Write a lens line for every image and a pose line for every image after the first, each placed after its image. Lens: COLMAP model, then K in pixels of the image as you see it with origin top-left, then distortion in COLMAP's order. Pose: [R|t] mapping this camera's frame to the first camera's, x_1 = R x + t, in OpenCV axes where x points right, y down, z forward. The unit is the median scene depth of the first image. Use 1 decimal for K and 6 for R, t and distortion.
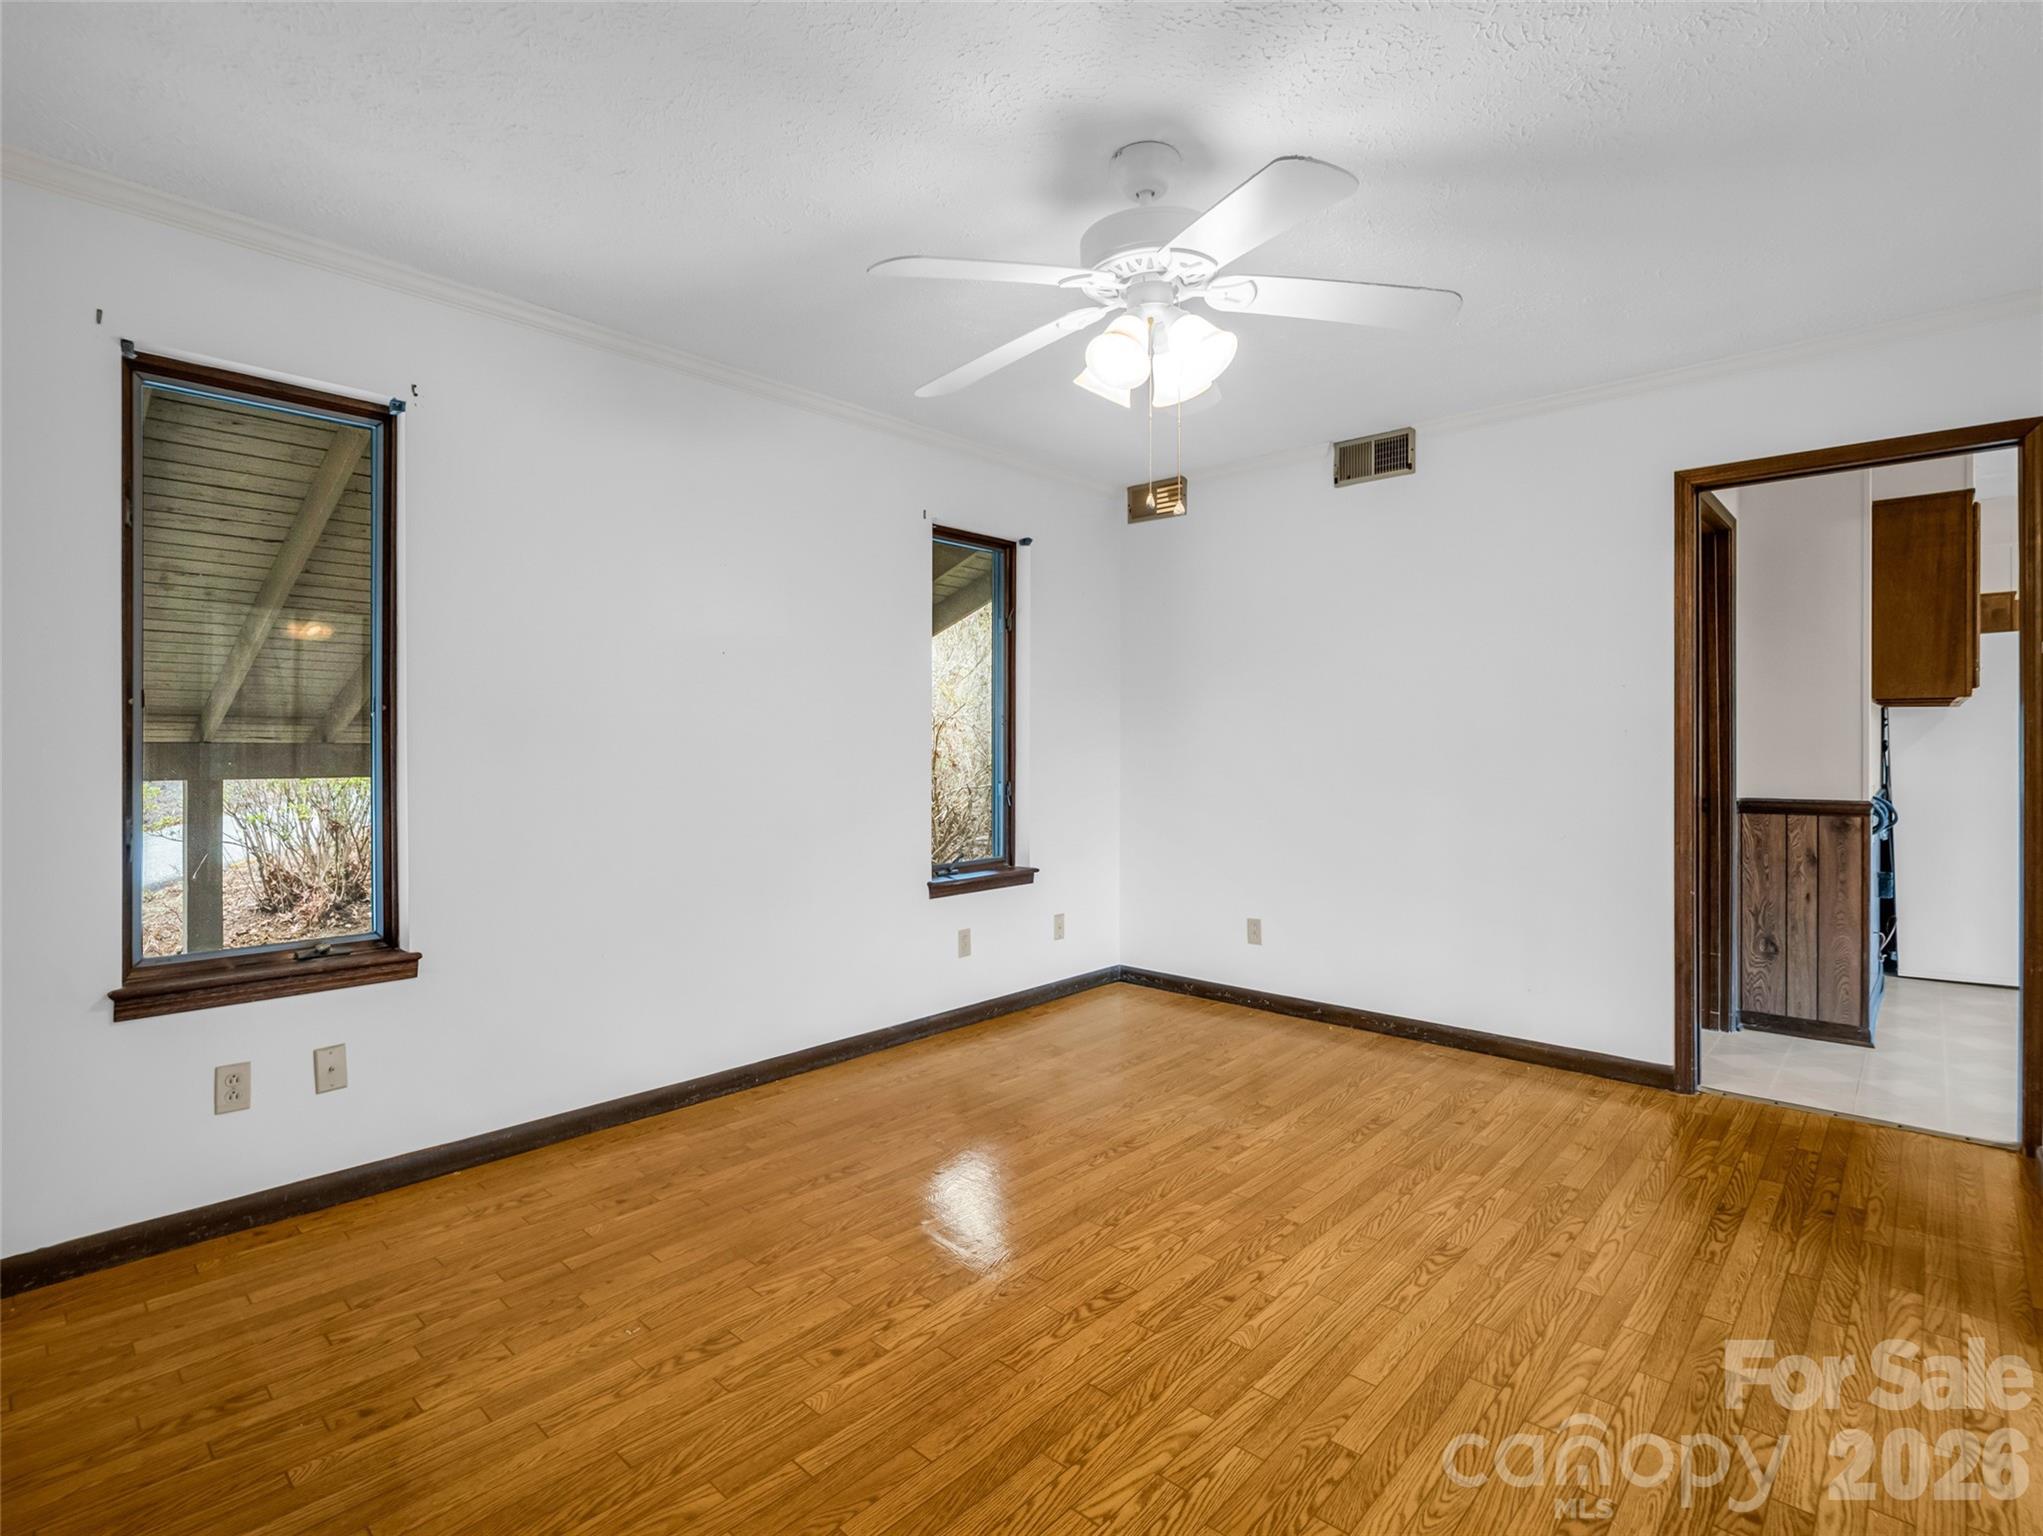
lens RADIAL K [[976.9, 0, 1028.0], [0, 976.9, 737.8], [0, 0, 1]] dist [-0.043667, -0.001196]
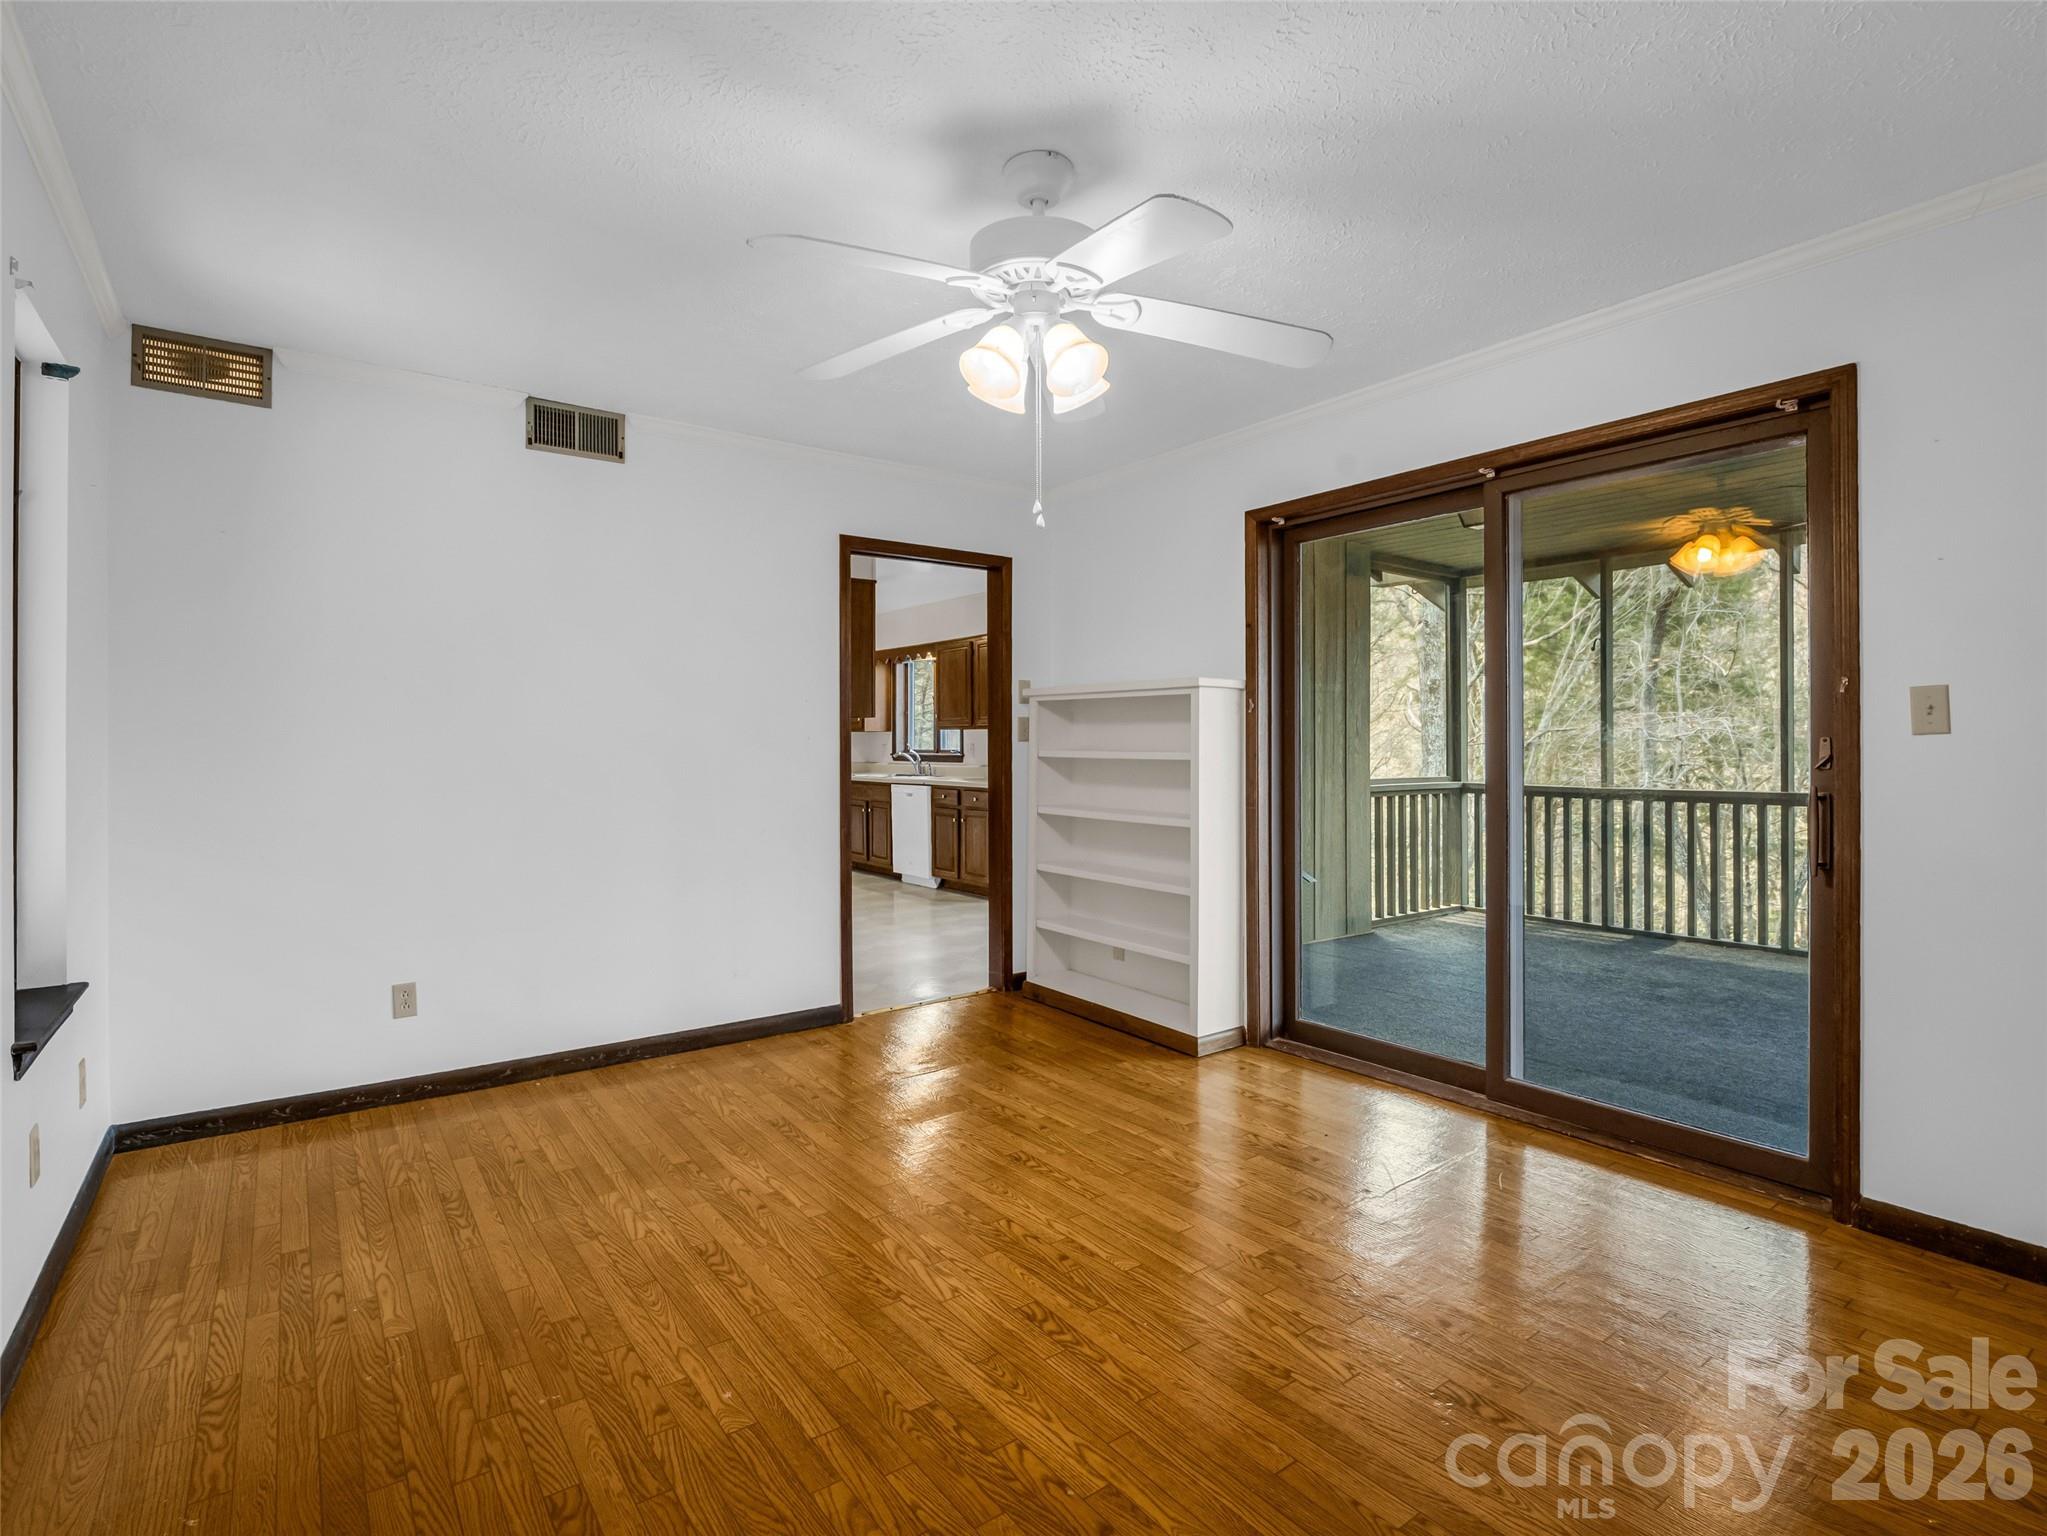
lens RADIAL K [[992.9, 0, 1014.0], [0, 992.9, 742.2], [0, 0, 1]] dist [0.001270, -0.015822]
pose [[0.194688, 0.001986, 0.980863, -0.559604], [-0.006115, 0.999981, -0.000811, -0.003675], [-0.980846, -0.005840, 0.194696, 0.509911]]
